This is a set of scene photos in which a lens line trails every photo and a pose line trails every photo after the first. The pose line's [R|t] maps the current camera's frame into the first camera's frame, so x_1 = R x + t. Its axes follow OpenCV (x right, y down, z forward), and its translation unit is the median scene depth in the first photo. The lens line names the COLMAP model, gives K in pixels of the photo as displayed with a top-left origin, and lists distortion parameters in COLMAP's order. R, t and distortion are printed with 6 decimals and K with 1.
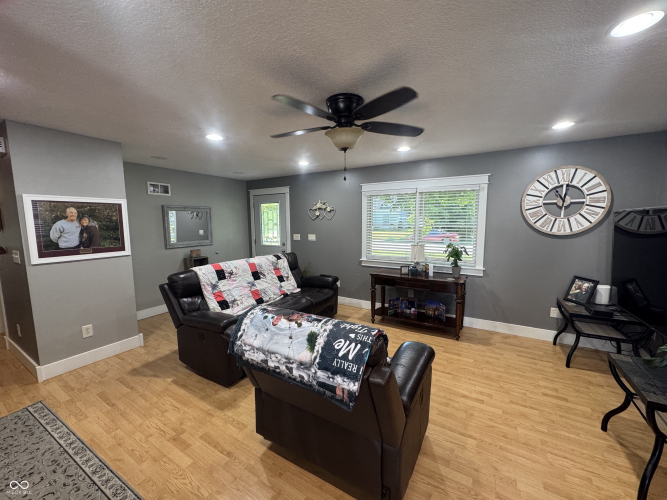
lens RADIAL K [[265.2, 0, 333.5], [0, 265.2, 250.0], [0, 0, 1]] dist [-0.002075, -0.000026]
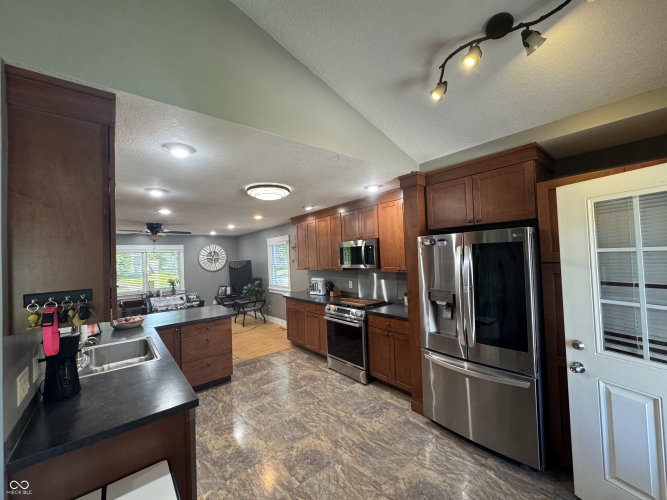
lens RADIAL K [[265.2, 0, 333.5], [0, 265.2, 250.0], [0, 0, 1]] dist [-0.002075, -0.000026]
pose [[0.346887, 0.013920, 0.937804, -1.158341], [0.137871, 0.988271, -0.065666, 0.075231], [-0.927718, 0.152075, 0.340899, -0.989498]]
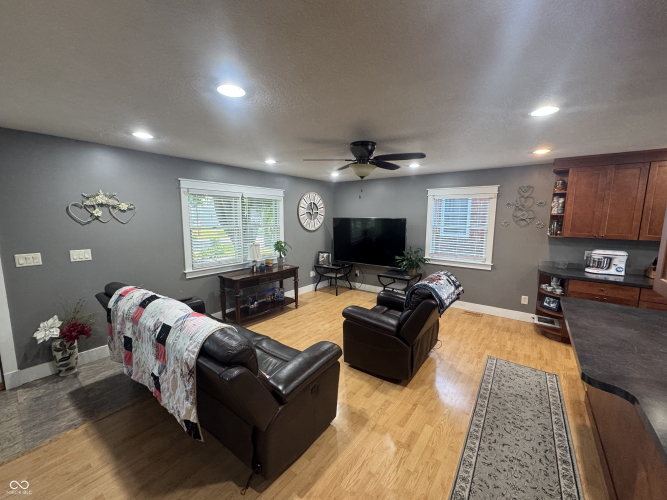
lens RADIAL K [[265.2, 0, 333.5], [0, 265.2, 250.0], [0, 0, 1]] dist [-0.002075, -0.000026]
pose [[0.114392, -0.118735, 0.986315, -0.938733], [0.102000, 0.988989, 0.107227, -0.104354], [-0.988186, 0.088338, 0.125243, 0.660017]]
